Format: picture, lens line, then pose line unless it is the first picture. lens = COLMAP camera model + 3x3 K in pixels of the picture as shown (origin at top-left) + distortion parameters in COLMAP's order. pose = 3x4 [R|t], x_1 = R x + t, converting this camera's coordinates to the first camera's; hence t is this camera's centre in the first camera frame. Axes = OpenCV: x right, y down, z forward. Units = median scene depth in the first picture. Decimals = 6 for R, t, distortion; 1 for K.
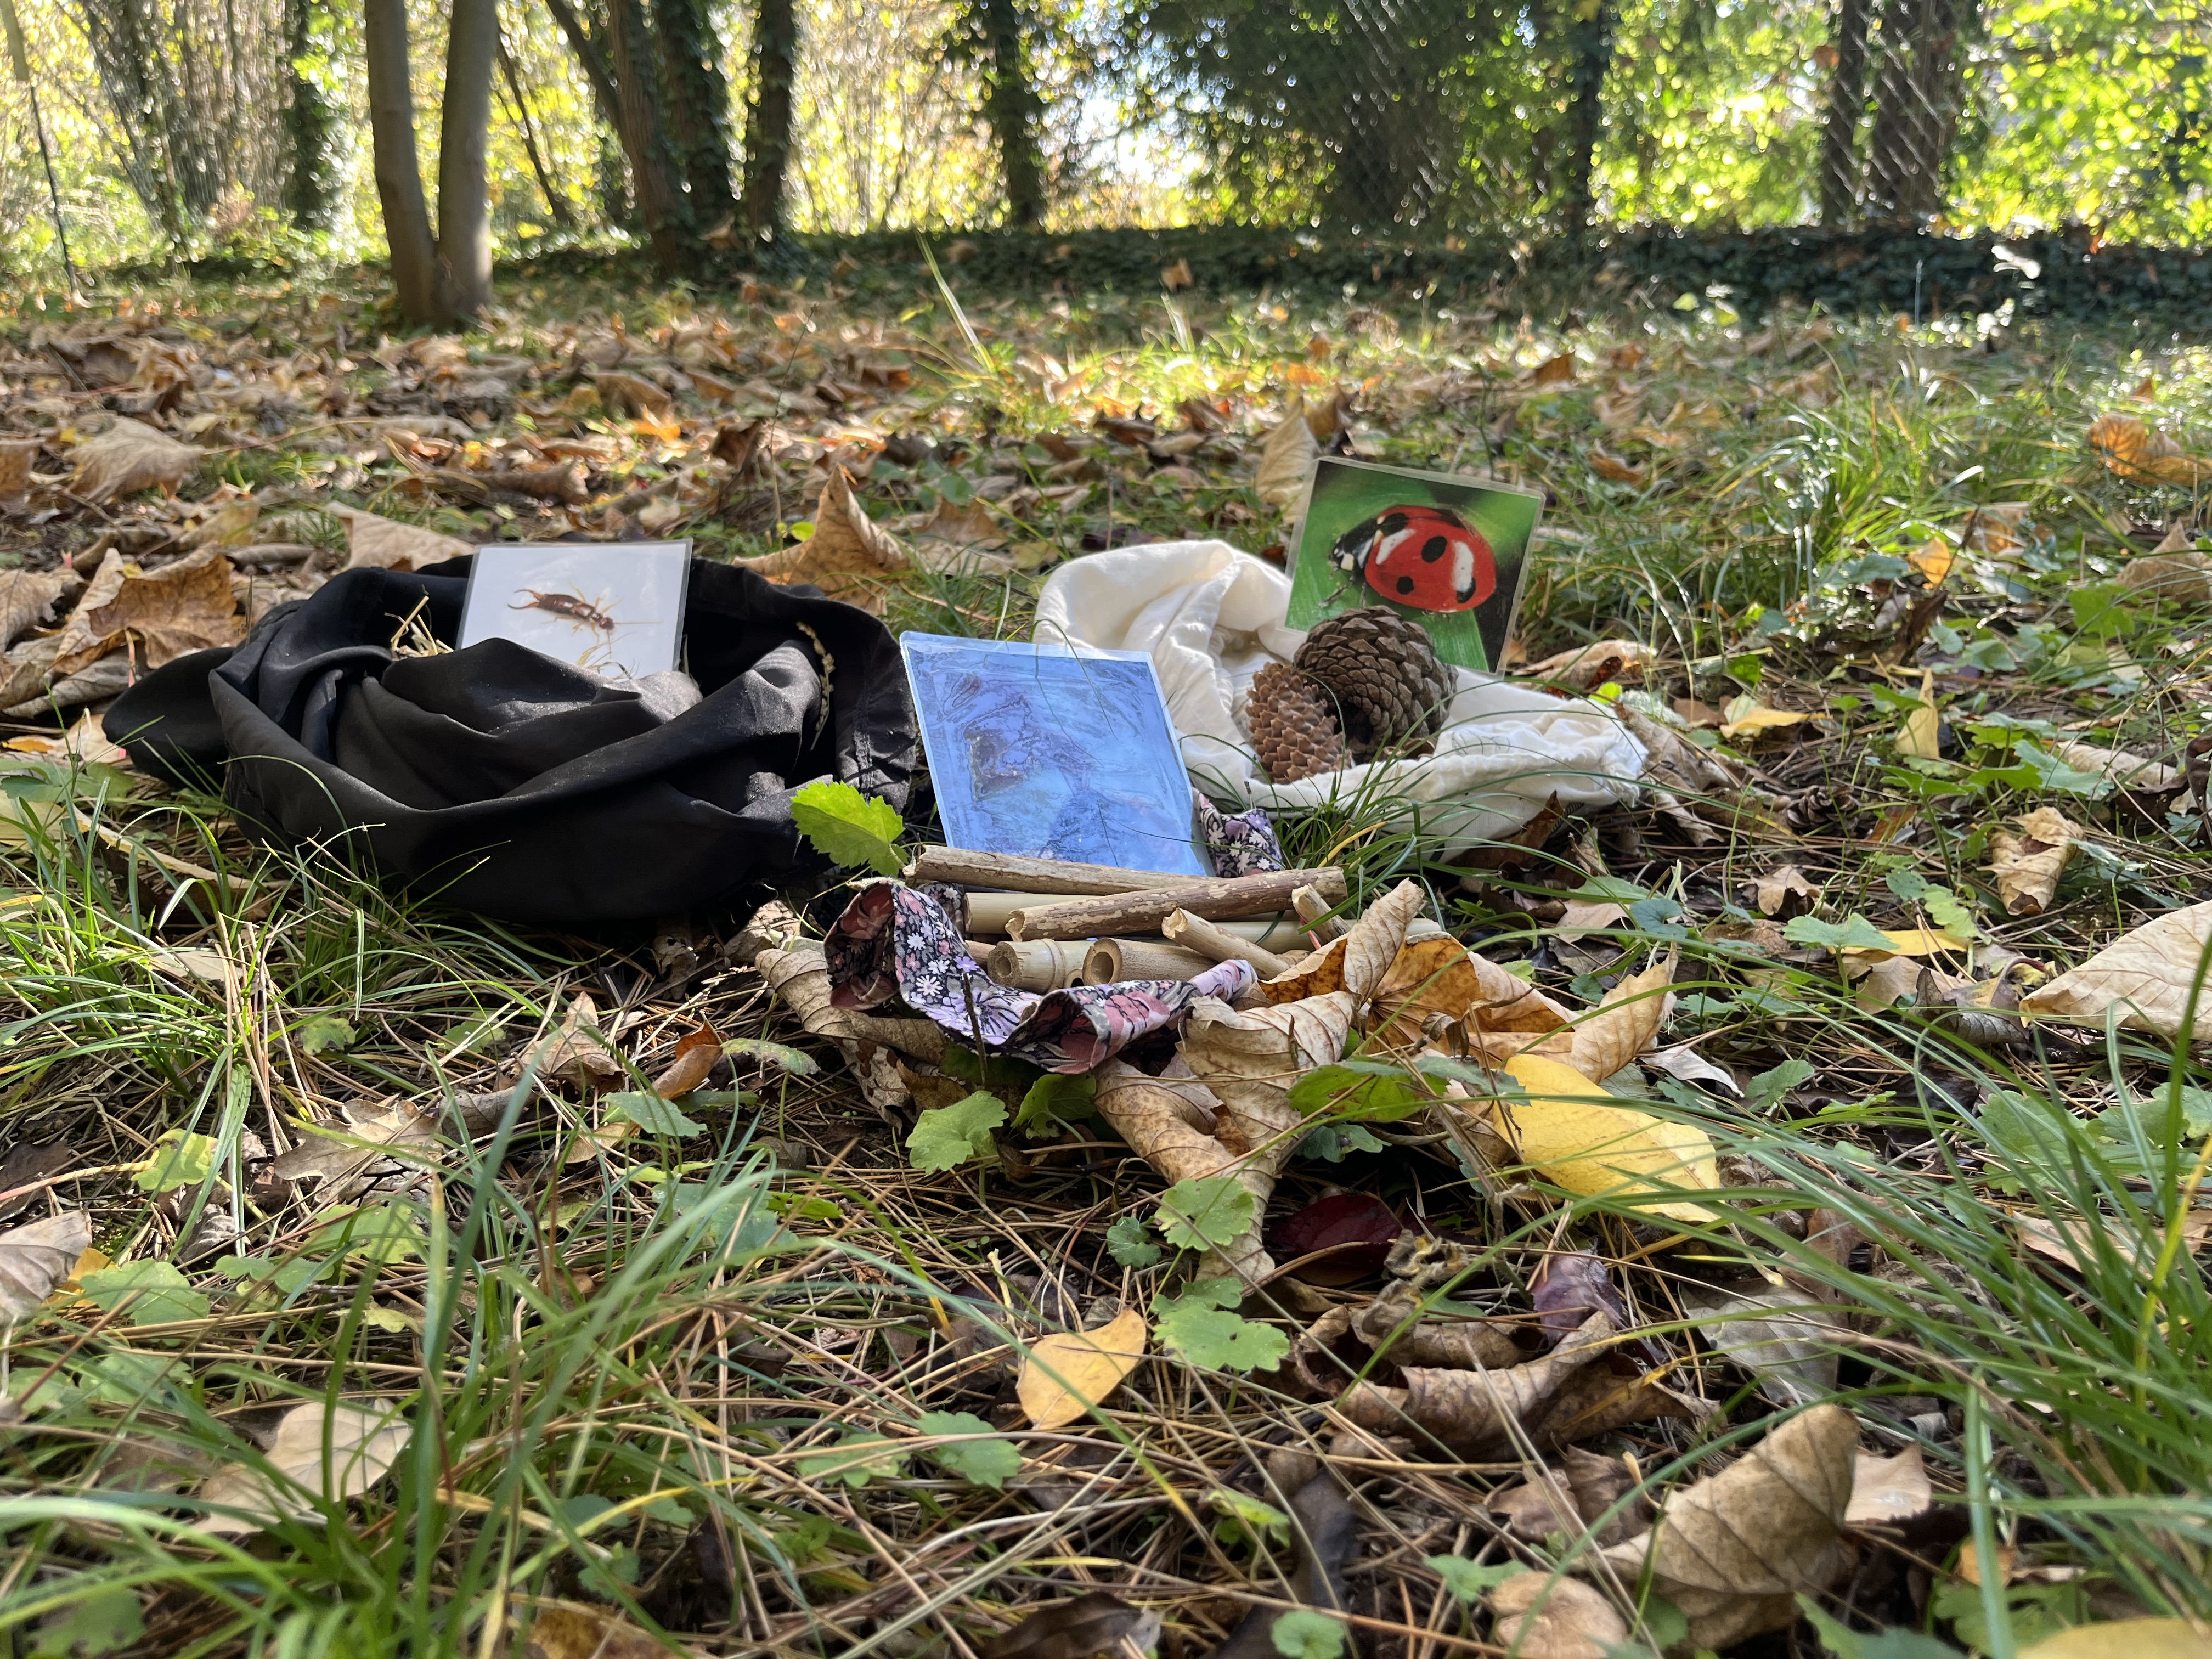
lens RADIAL K [[1714.6, 0, 1113.2], [0, 1714.6, 826.1], [0, 0, 1]] dist [0.021135, -0.006413]
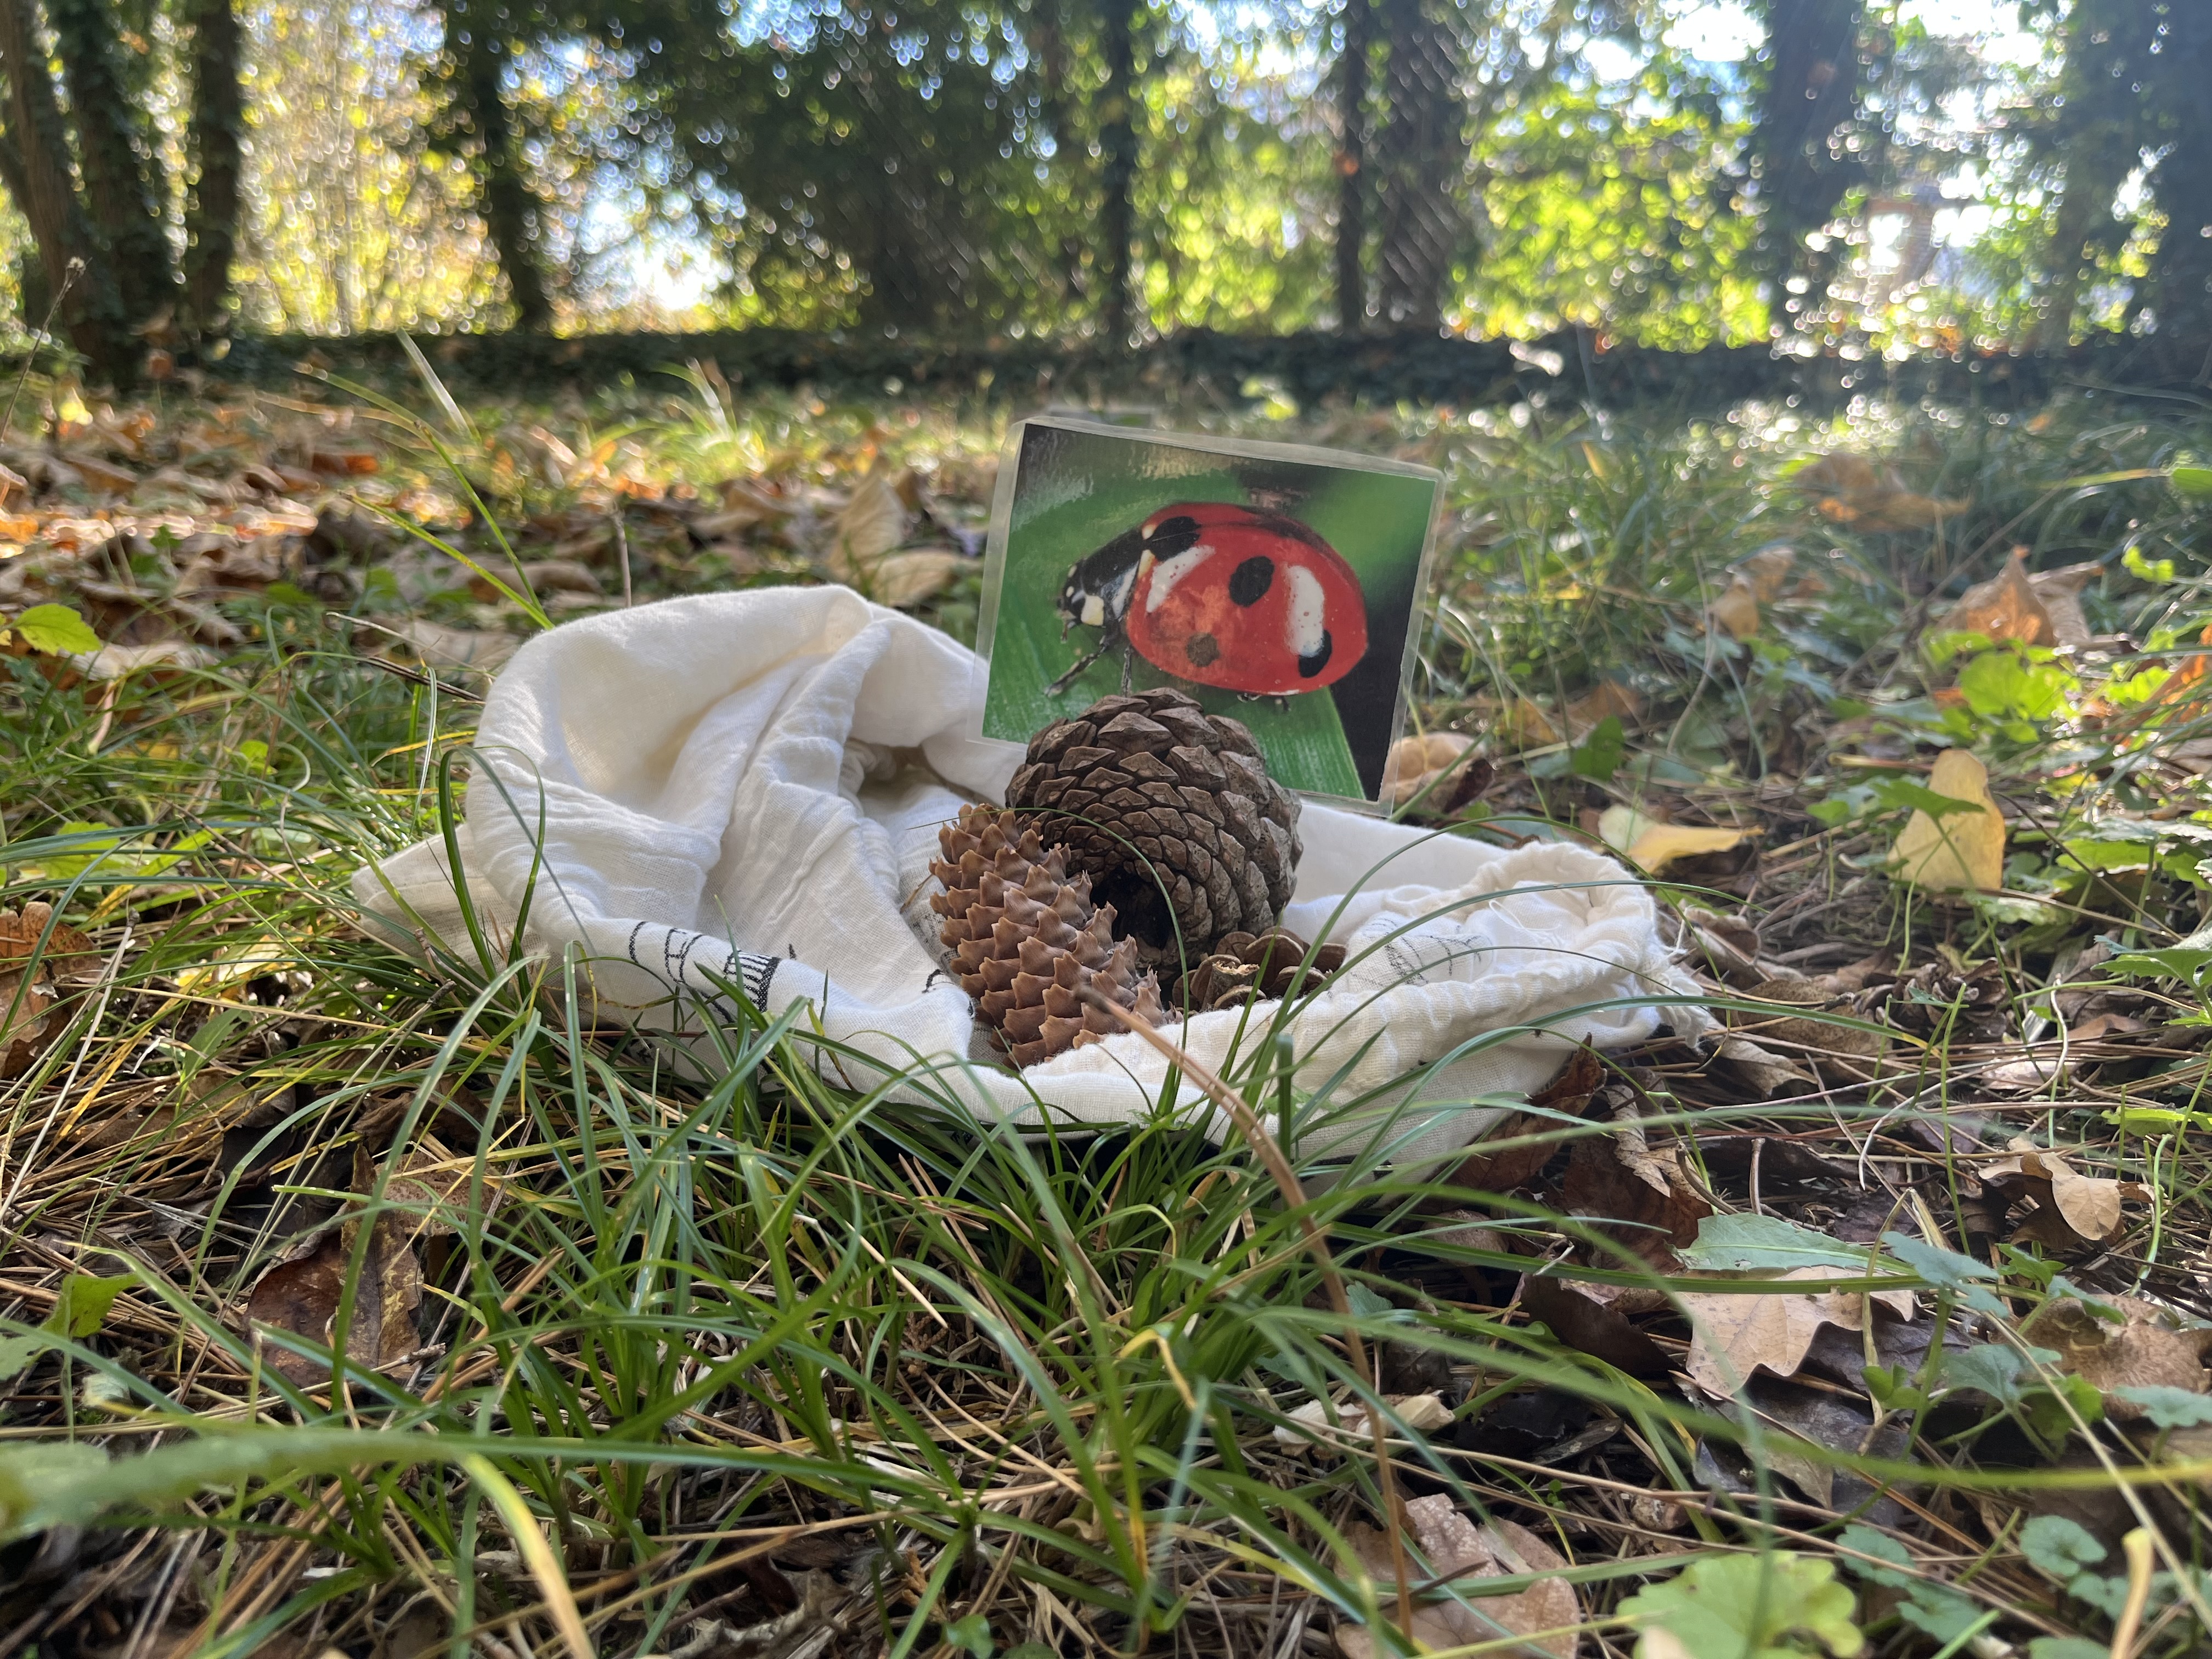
lens RADIAL K [[1714.6, 0, 1088.3], [0, 1714.6, 785.2], [0, 0, 1]] dist [0.021135, -0.006413]
pose [[0.968406, -0.057487, 0.242663, 0.000394], [0.079467, 0.993477, -0.081777, -0.011928], [-0.236379, 0.098477, 0.966658, 0.103723]]
